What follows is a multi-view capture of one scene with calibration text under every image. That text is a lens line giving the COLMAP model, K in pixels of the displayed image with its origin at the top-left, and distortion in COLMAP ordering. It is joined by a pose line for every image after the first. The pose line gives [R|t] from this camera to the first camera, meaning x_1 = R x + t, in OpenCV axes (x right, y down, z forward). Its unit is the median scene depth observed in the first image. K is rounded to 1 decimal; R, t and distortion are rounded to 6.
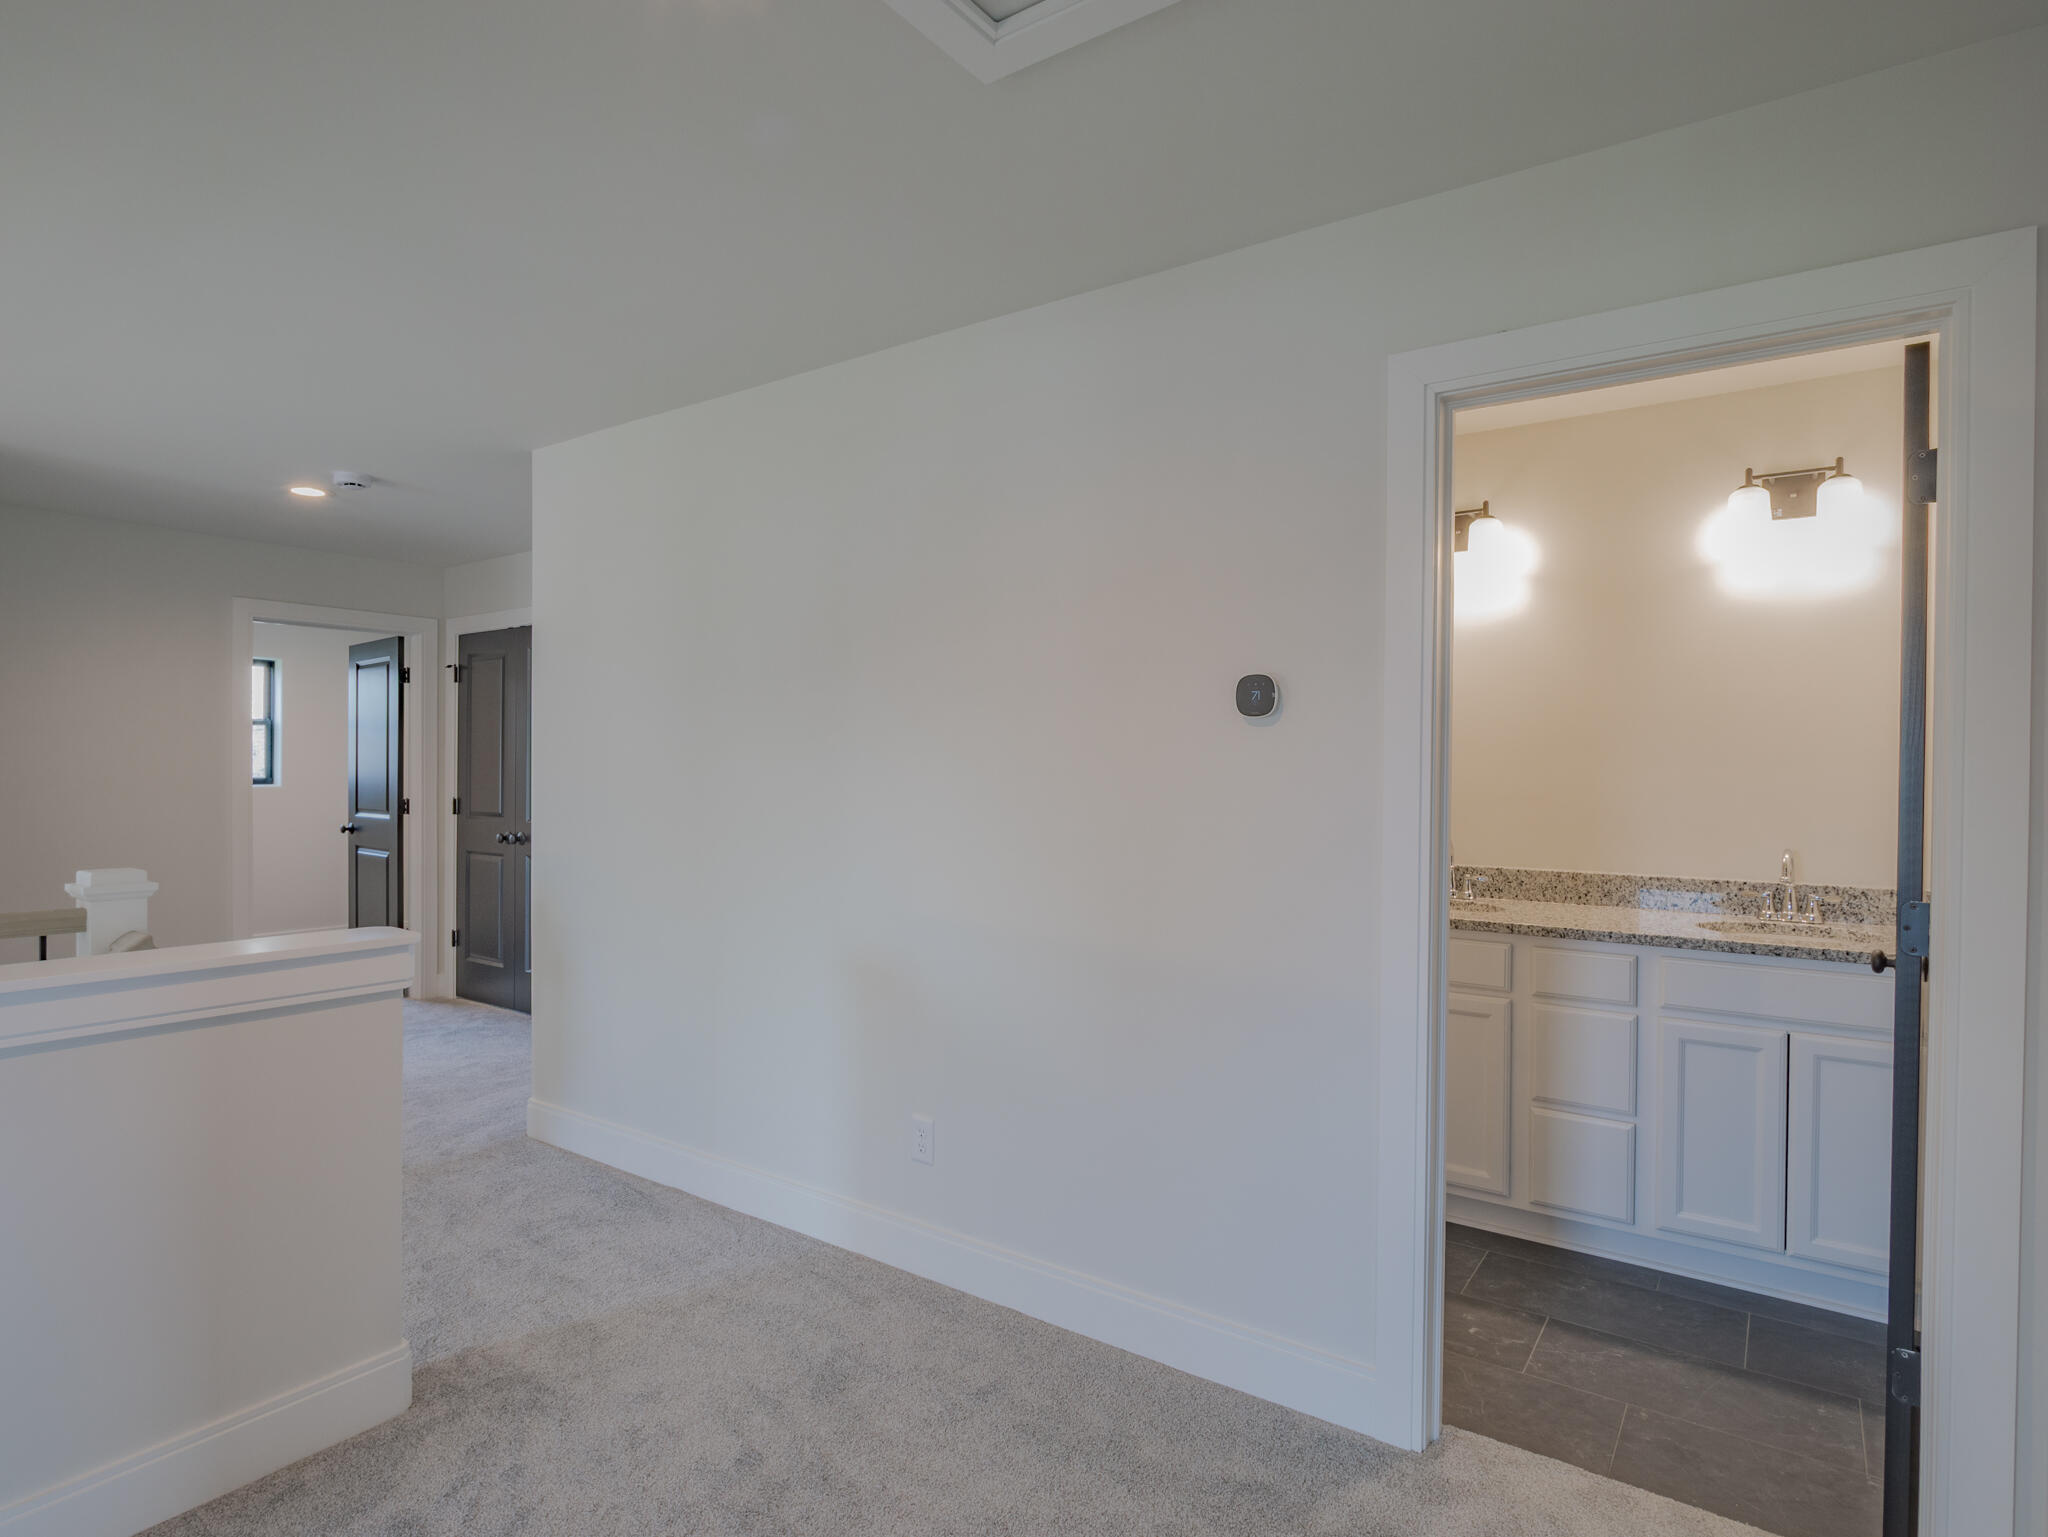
lens RADIAL K [[1110.3, 0, 1022.3], [0, 1110.3, 776.6], [0, 0, 1]] dist [-0.003731, -0.000028]
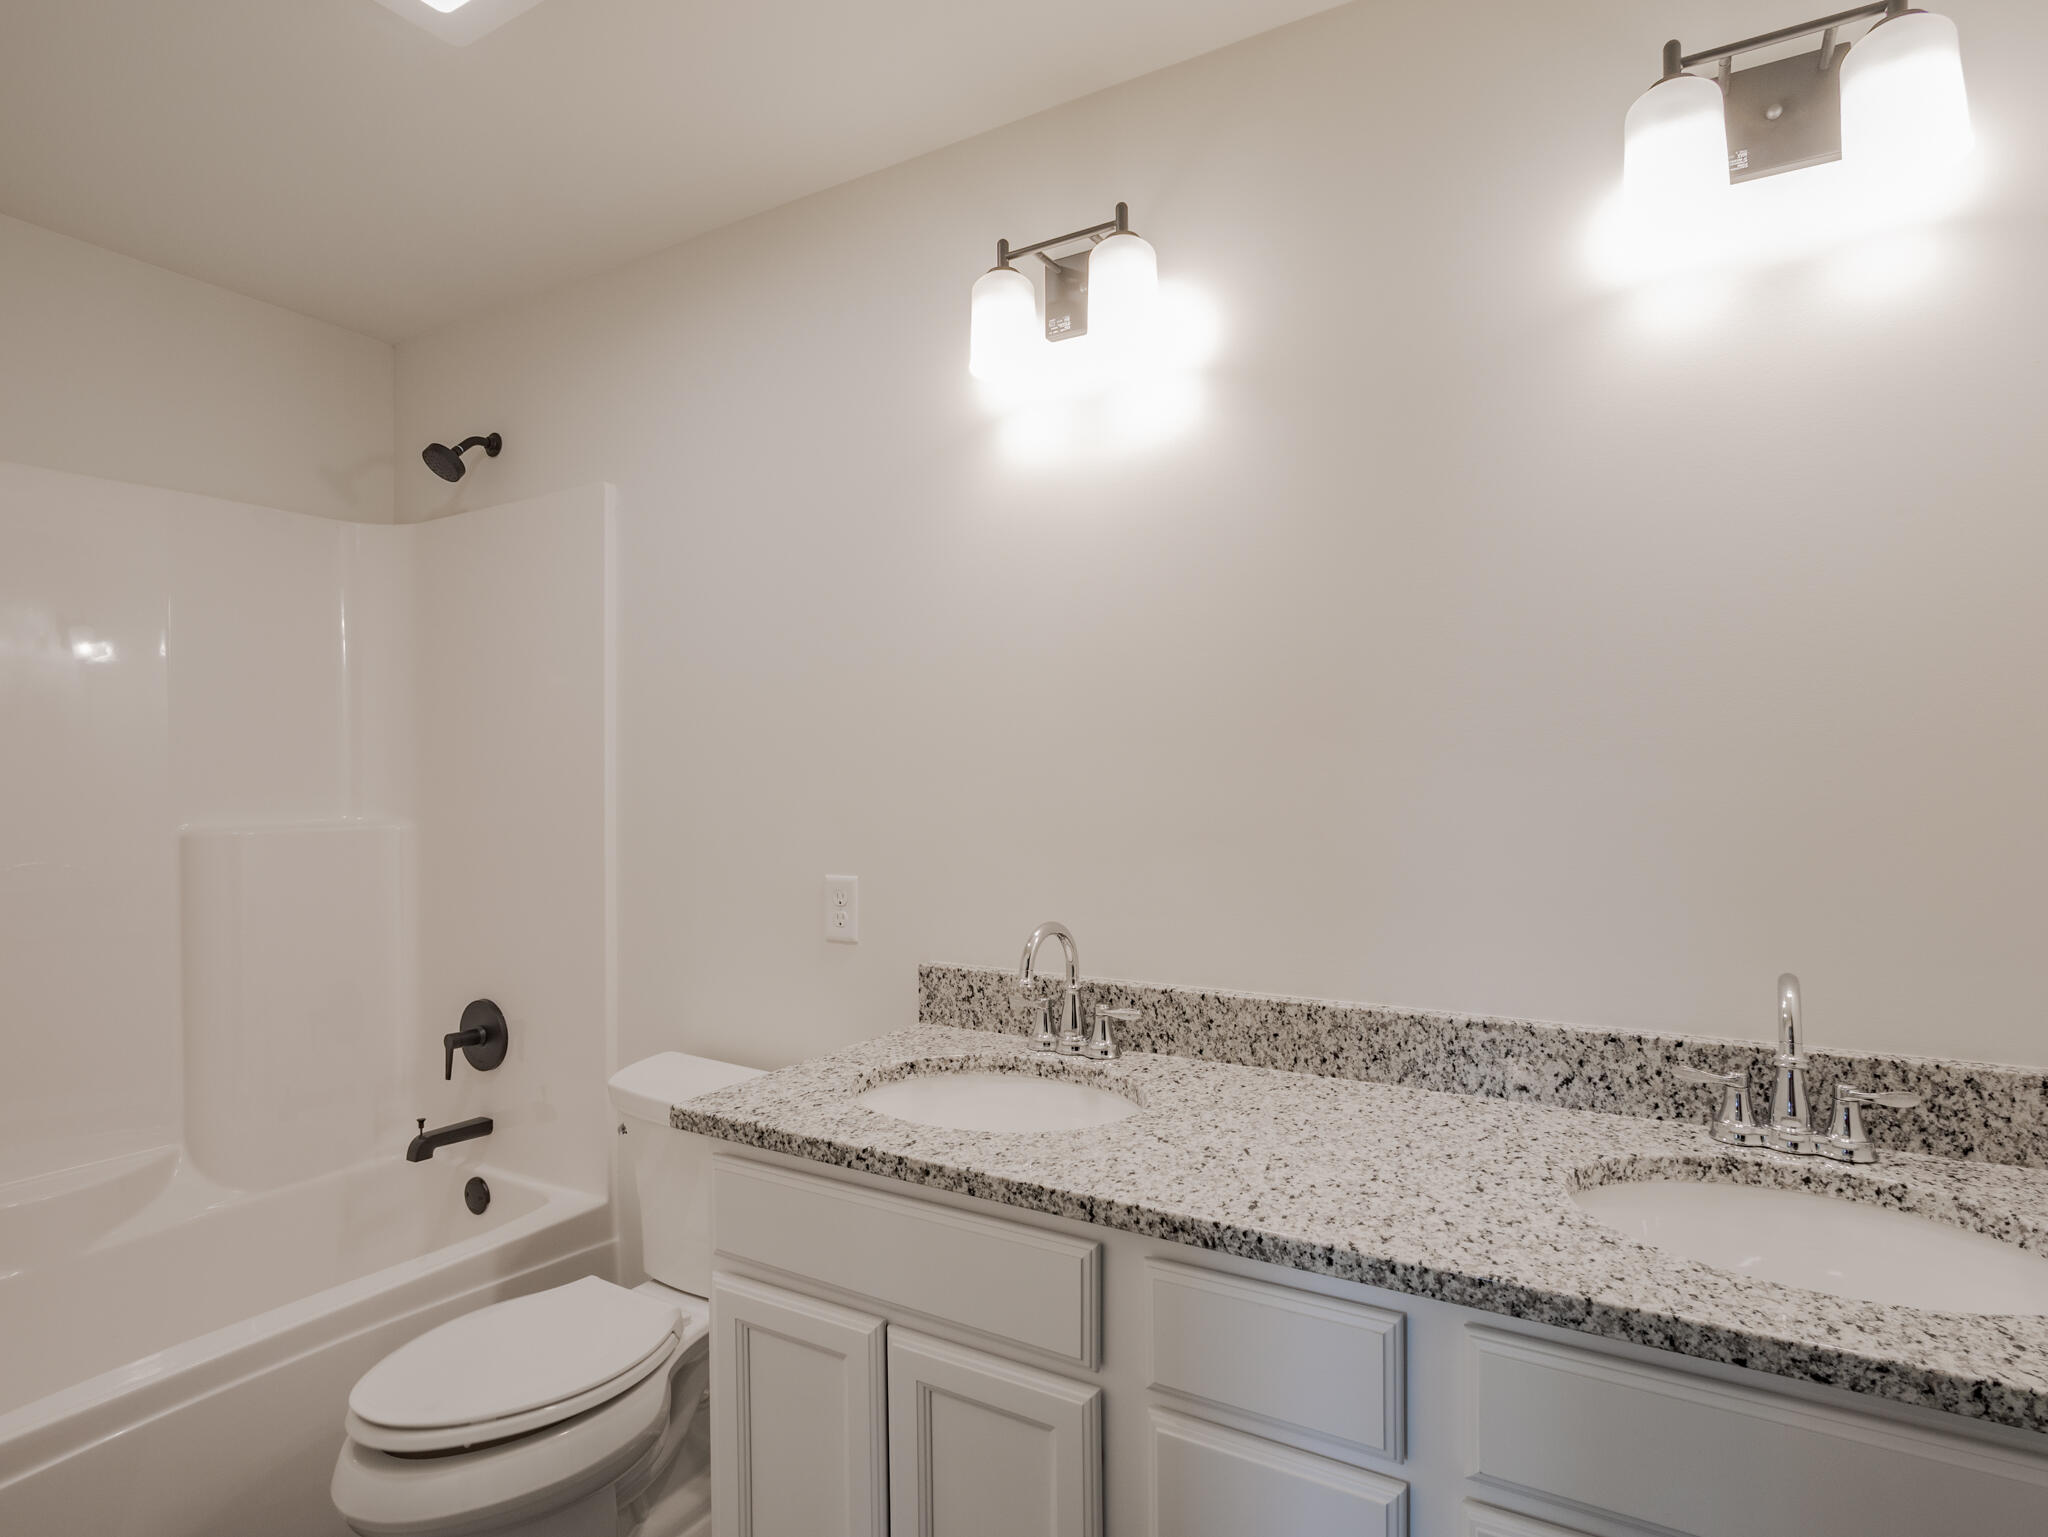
lens RADIAL K [[1110.3, 0, 1021.6], [0, 1110.3, 779.4], [0, 0, 1]] dist [-0.003731, -0.000028]
pose [[0.996550, -0.010529, 0.082324, 0.376258], [0.011295, 0.999897, -0.008849, -0.003227], [-0.082222, 0.009748, 0.996566, 0.610724]]
